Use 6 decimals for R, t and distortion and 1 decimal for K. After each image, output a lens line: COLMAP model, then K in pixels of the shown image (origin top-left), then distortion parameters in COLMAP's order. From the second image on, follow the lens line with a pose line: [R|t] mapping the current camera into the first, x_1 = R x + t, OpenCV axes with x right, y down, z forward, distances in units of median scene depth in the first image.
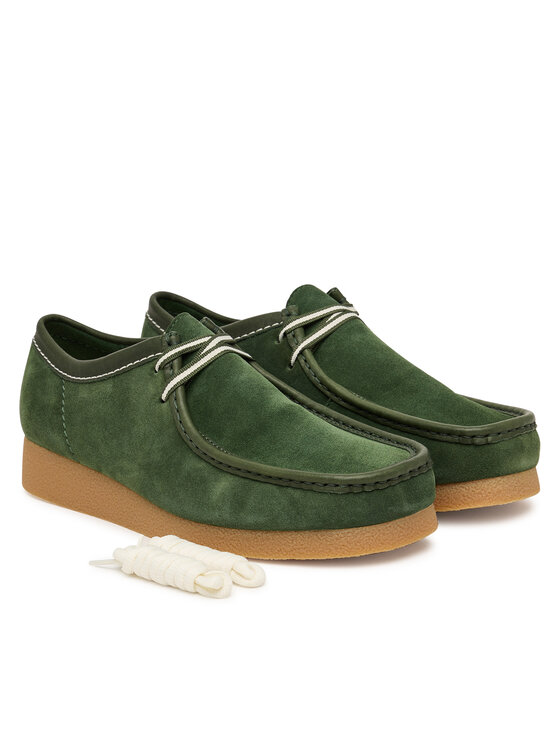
lens RADIAL K [[2187.6, 0, 278.9], [0, 2187.6, 372.5], [0, 0, 1]] dist [0.236555, 0.000000]
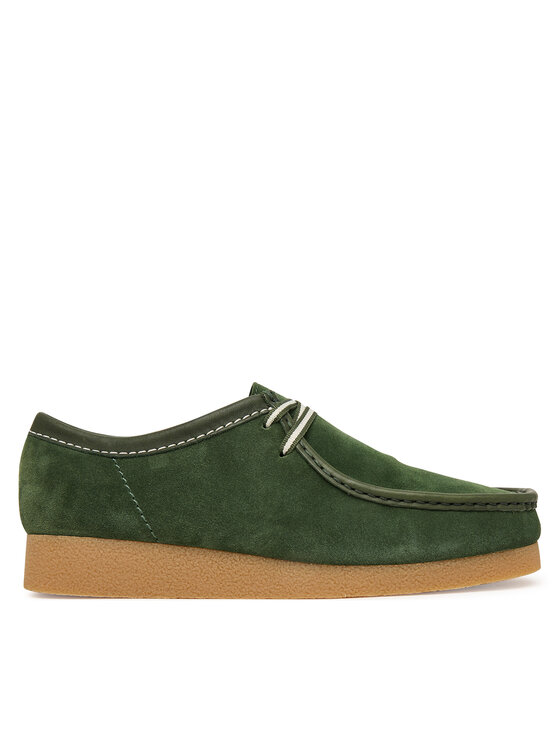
lens RADIAL K [[865.7, 0, 279.9], [0, 865.7, 373.2], [0, 0, 1]] dist [0.010298, 0.000000]
pose [[0.712867, 0.103562, 0.693611, -0.333773], [0.135761, 0.949949, -0.281365, 0.089345], [-0.688034, 0.294741, 0.663127, 0.747232]]
